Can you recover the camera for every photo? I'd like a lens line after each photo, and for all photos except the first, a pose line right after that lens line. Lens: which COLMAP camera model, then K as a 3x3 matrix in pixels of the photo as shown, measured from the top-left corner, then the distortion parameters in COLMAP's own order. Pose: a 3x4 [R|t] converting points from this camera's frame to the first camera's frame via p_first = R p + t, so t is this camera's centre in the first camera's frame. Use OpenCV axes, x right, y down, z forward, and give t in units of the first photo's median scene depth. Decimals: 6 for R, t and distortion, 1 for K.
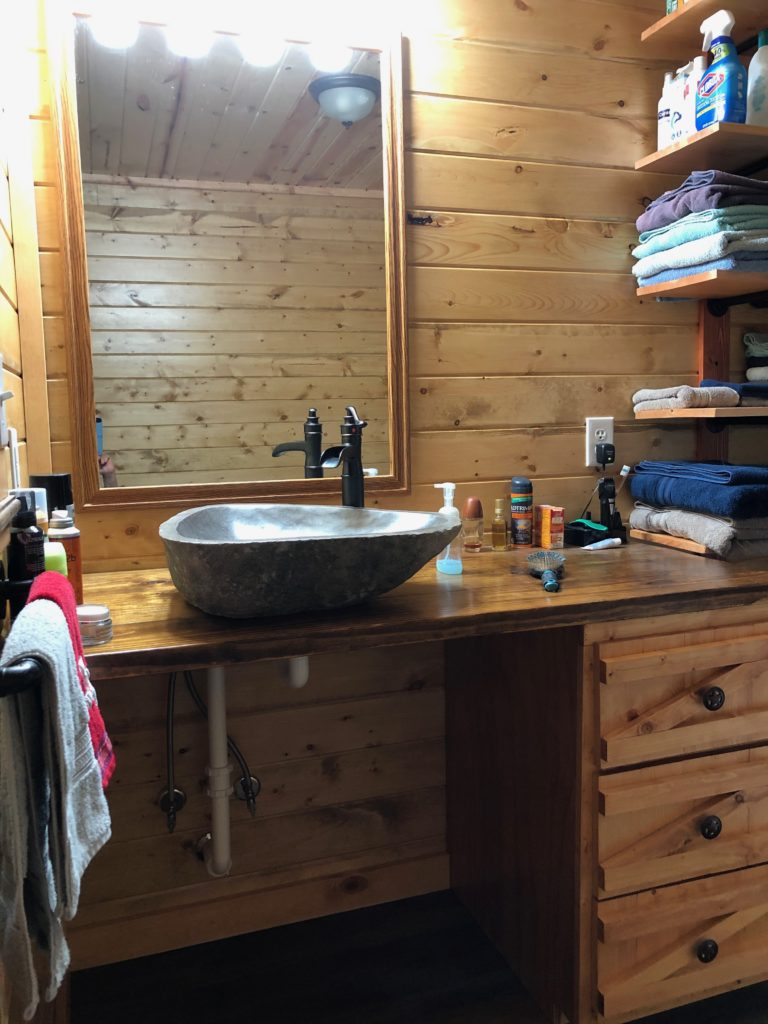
lens RADIAL K [[845.3, 0, 382.9], [0, 845.3, 509.9], [0, 0, 1]] dist [0.015334, -0.009805]
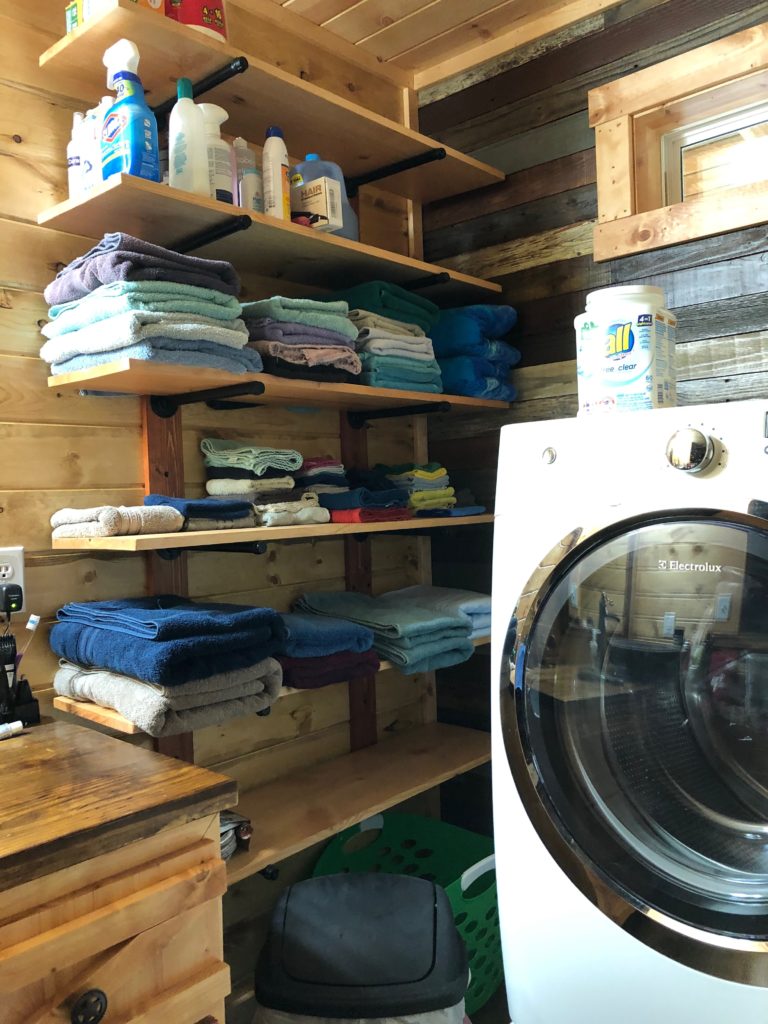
lens RADIAL K [[845.3, 0, 384.8], [0, 845.3, 512.8], [0, 0, 1]] dist [0.015334, -0.009805]
pose [[0.879877, -0.015244, 0.474957, 0.210713], [0.063110, 0.994381, -0.084997, -0.059329], [-0.470992, 0.104762, 0.875895, 0.215032]]
